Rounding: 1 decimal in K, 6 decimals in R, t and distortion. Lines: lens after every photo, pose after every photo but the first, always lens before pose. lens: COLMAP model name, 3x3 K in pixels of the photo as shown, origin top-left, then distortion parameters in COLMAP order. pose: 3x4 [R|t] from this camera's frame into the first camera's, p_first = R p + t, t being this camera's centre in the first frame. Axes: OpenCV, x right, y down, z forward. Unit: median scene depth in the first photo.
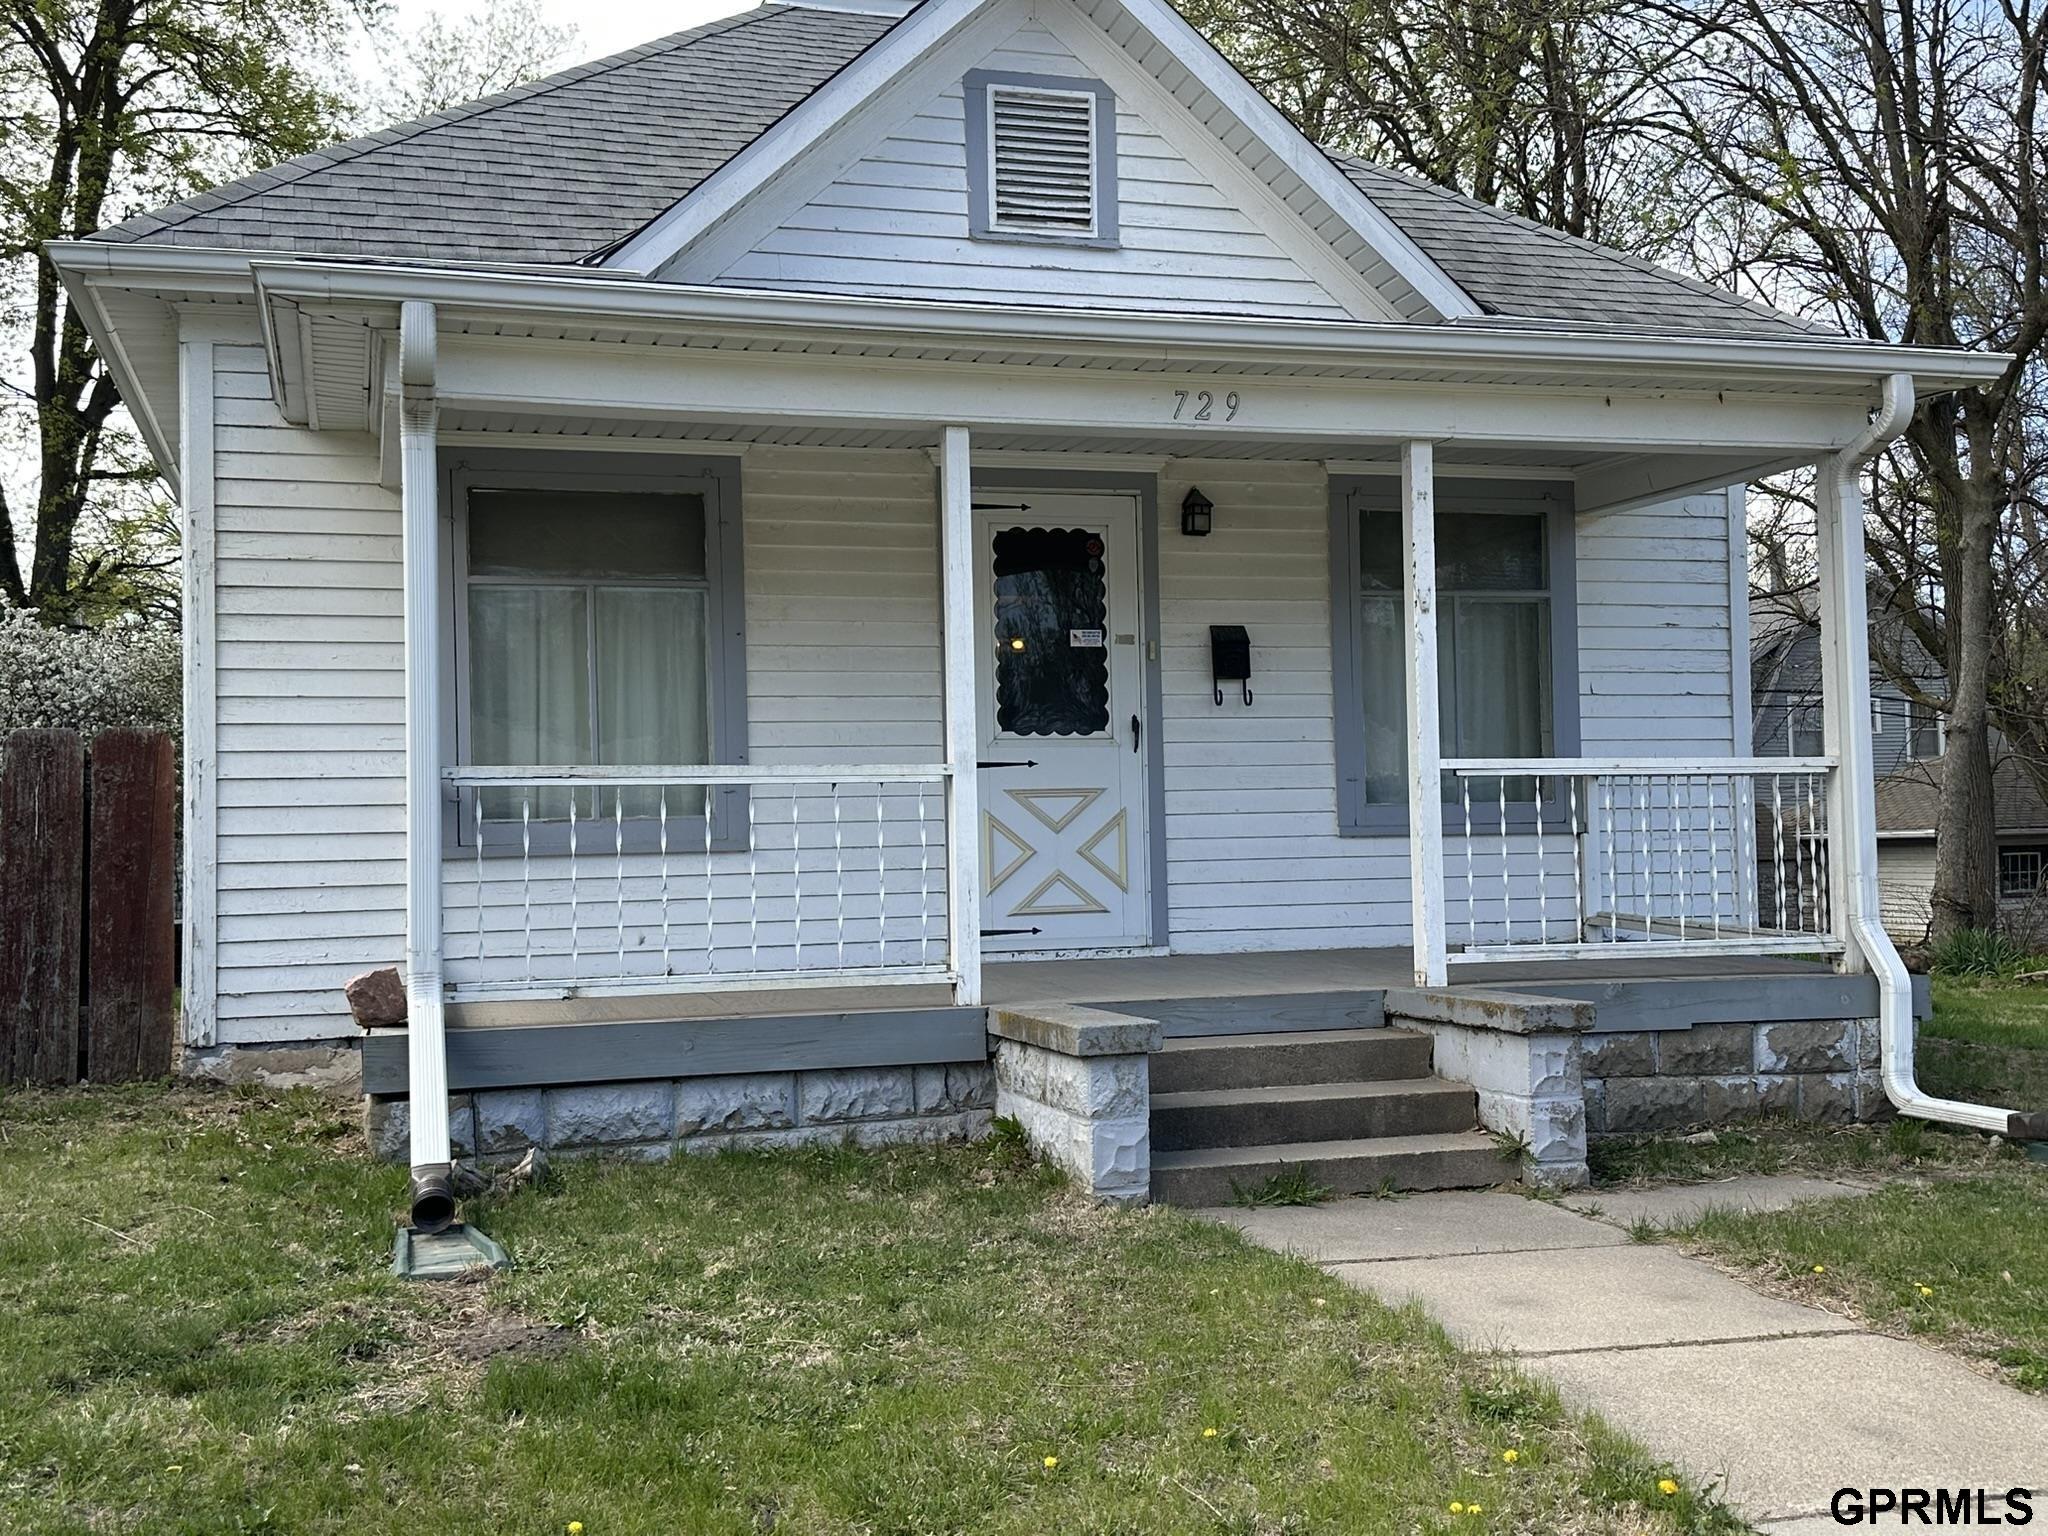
lens RADIAL K [[2128.8, 0, 1040.1], [0, 2128.8, 776.8], [0, 0, 1]] dist [0.175069, -0.350606]
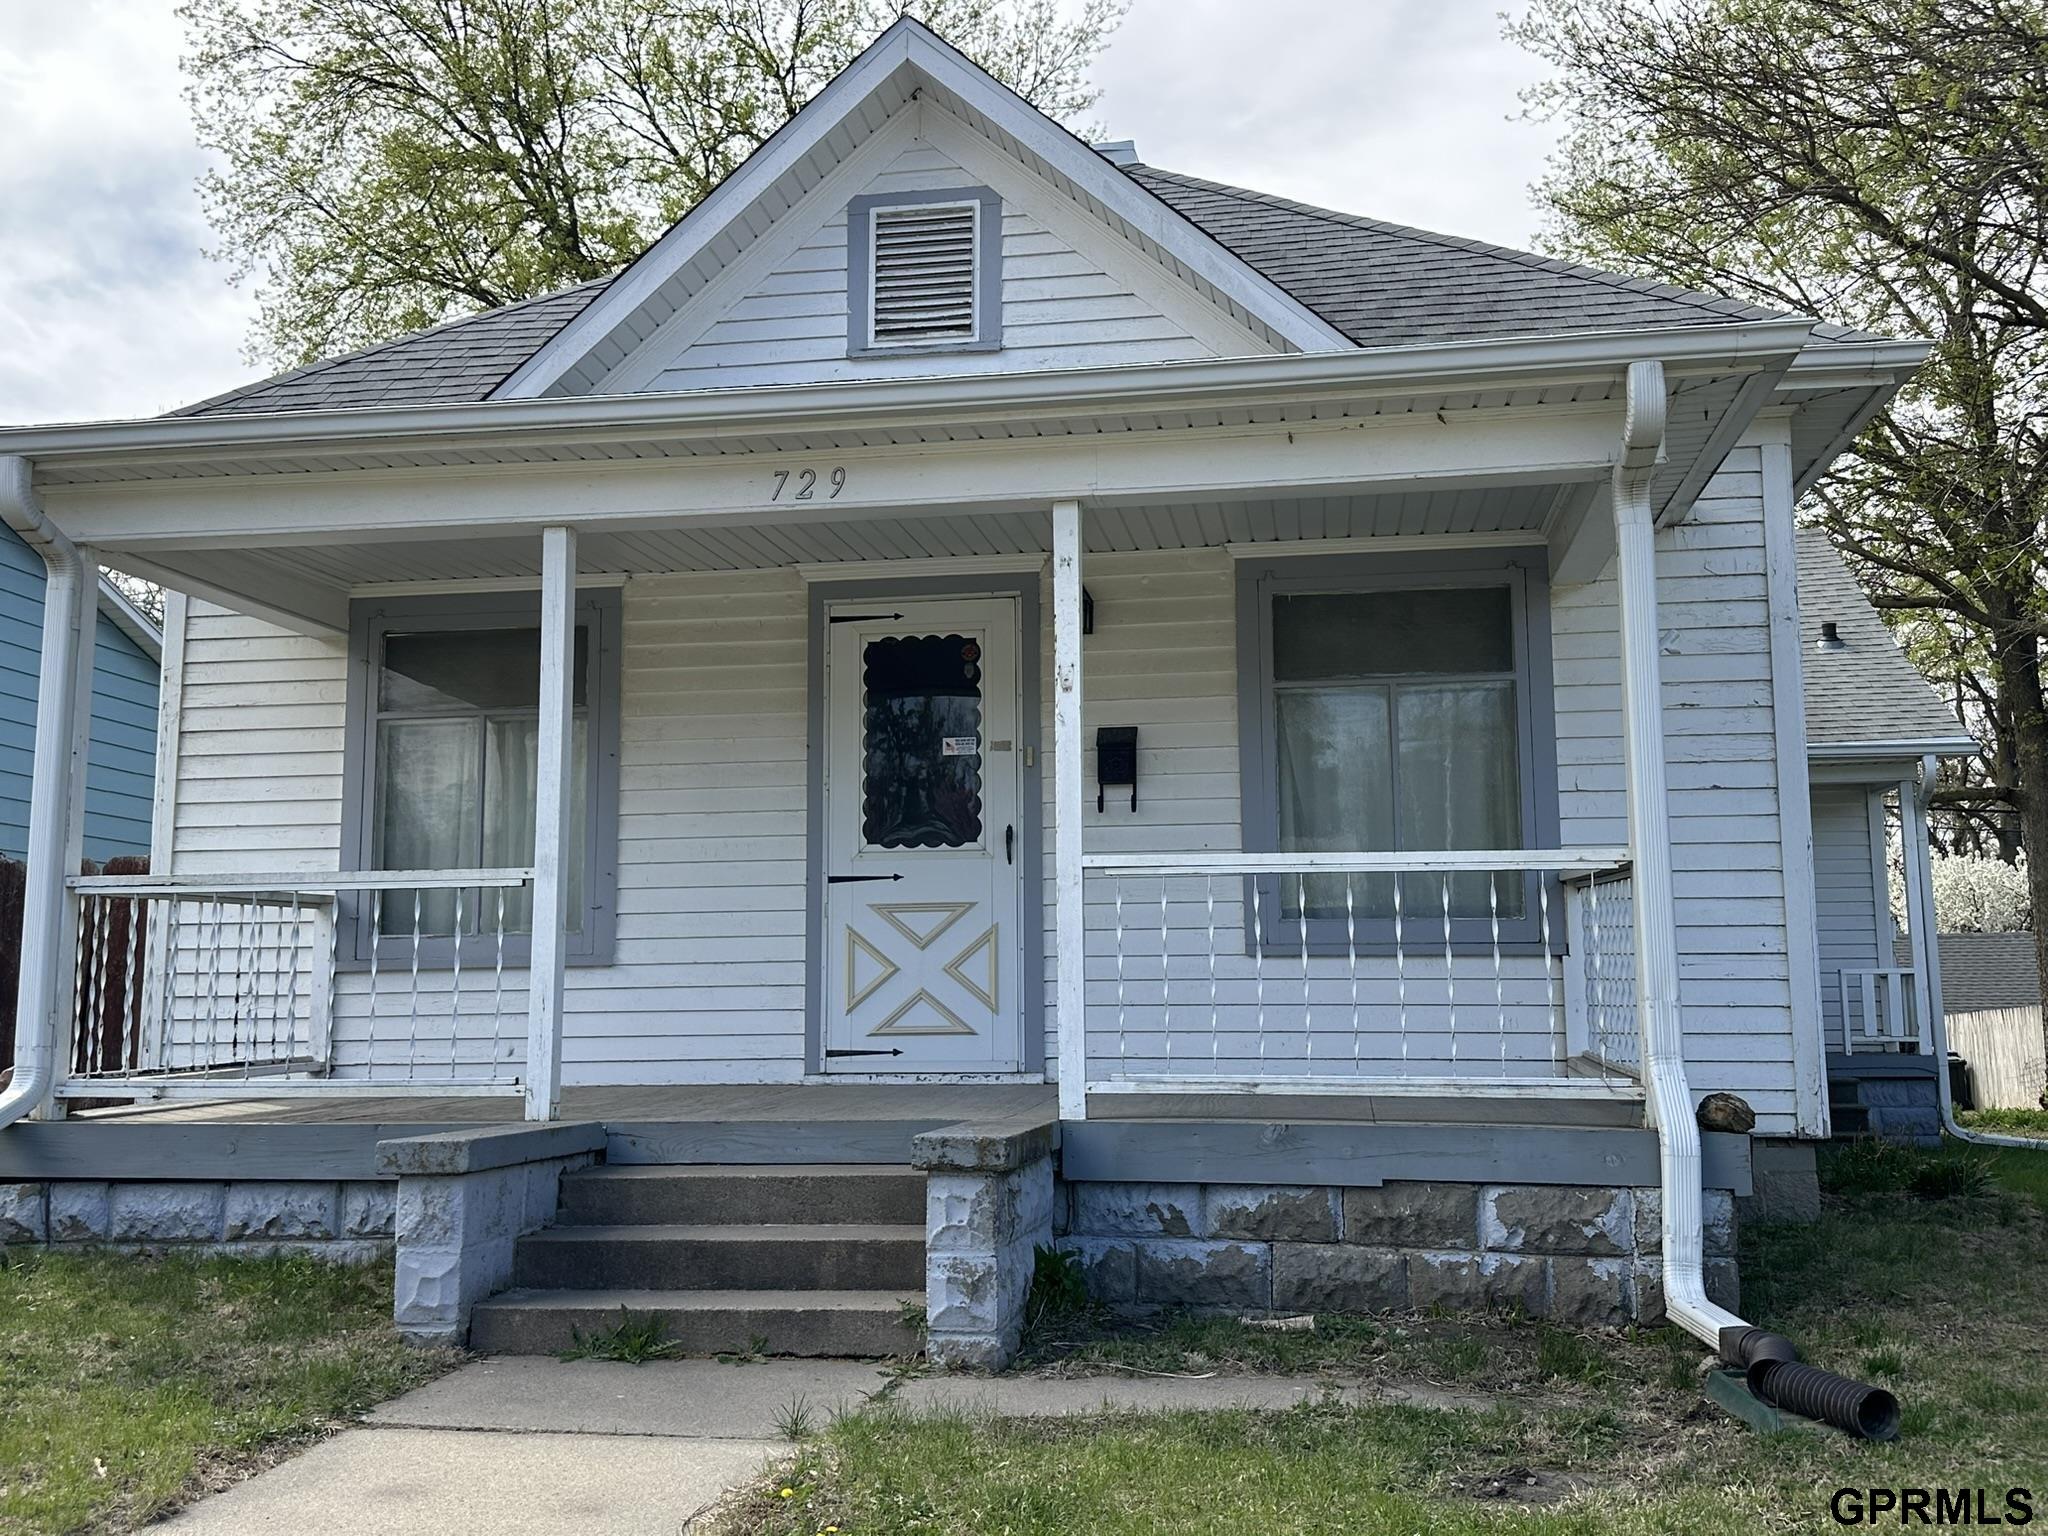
lens RADIAL K [[1928.9, 0, 1025.6], [0, 1928.9, 753.1], [0, 0, 1]] dist [0.182442, -0.369227]
pose [[0.897827, -0.043019, -0.438242, 0.487950], [0.001774, 0.995562, -0.094094, 0.022947], [0.440345, 0.083703, 0.893918, 0.264178]]
